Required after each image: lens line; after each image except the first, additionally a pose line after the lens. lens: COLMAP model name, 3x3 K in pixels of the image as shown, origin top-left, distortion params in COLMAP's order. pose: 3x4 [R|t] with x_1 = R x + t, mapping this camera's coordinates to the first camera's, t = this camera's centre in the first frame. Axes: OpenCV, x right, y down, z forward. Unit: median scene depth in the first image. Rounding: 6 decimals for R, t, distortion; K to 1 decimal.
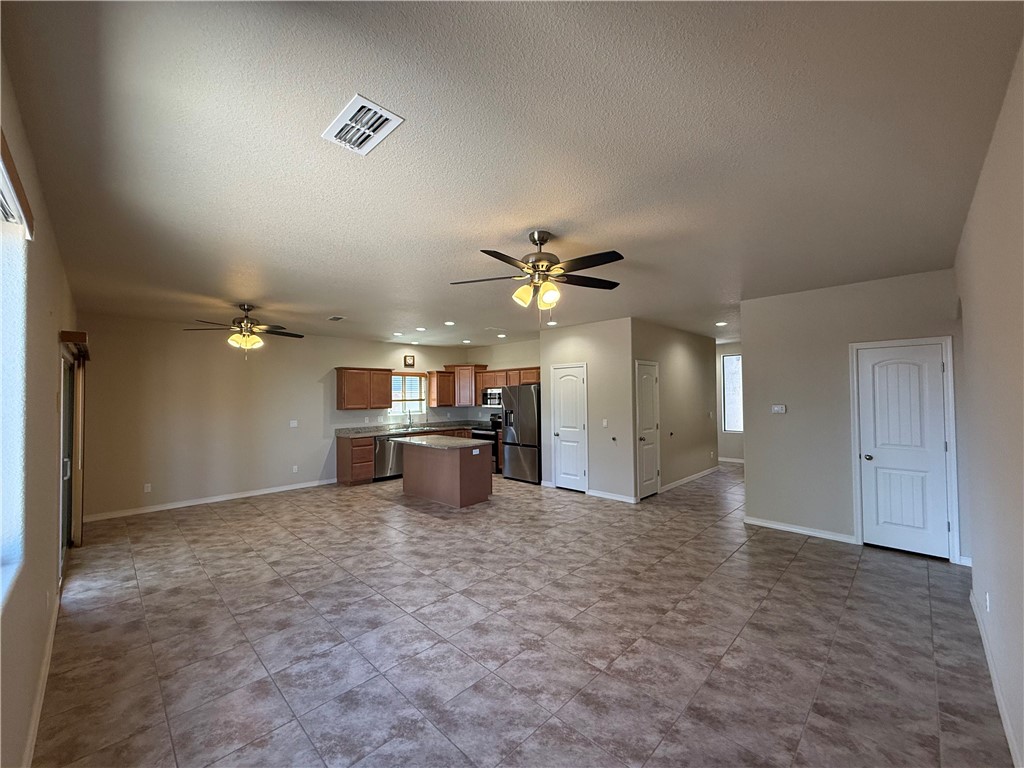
lens RADIAL K [[409.2, 0, 510.3], [0, 409.2, 383.3], [0, 0, 1]] dist [0.001117, 0.000102]
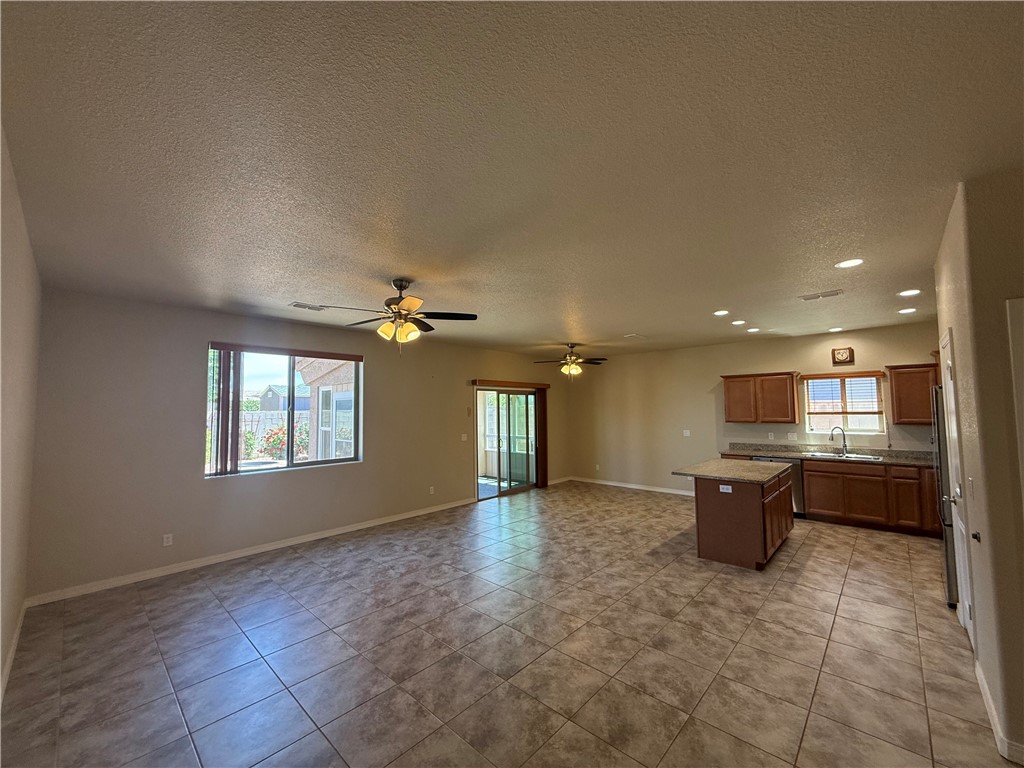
lens RADIAL K [[409.2, 0, 511.4], [0, 409.2, 387.2], [0, 0, 1]] dist [0.001117, 0.000102]
pose [[0.026292, -0.042832, -0.998736, 0.753527], [0.039971, 0.998328, -0.041762, 0.008261], [0.998855, -0.038823, 0.027960, 0.752124]]
